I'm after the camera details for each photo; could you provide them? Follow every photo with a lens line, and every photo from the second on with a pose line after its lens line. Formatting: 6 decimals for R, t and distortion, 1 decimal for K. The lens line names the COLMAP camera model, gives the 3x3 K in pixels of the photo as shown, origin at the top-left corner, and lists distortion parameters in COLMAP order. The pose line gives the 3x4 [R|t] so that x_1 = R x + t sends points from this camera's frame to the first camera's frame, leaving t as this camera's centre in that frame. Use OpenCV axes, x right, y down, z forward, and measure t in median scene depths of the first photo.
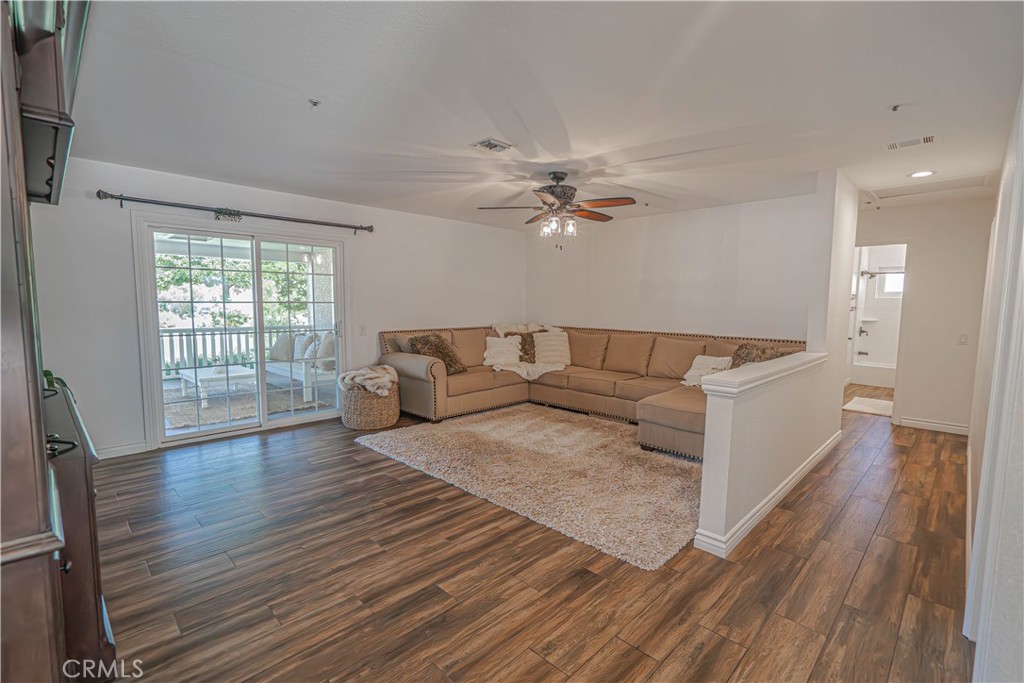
lens RADIAL K [[465.8, 0, 514.3], [0, 465.8, 343.8], [0, 0, 1]] dist [-0.003110, 0.001210]
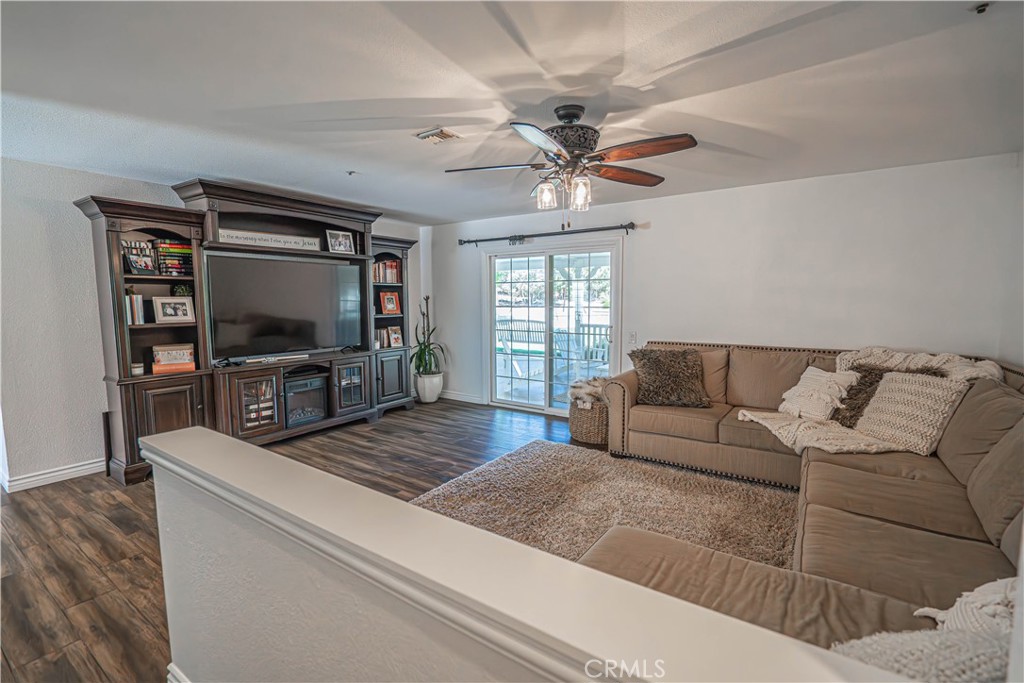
lens RADIAL K [[465.8, 0, 514.3], [0, 465.8, 343.8], [0, 0, 1]] dist [-0.003110, 0.001210]
pose [[0.166319, 0.086467, -0.982274, 0.824809], [-0.081505, 0.993945, 0.073694, -0.101512], [0.982698, 0.067804, 0.172359, 0.949307]]
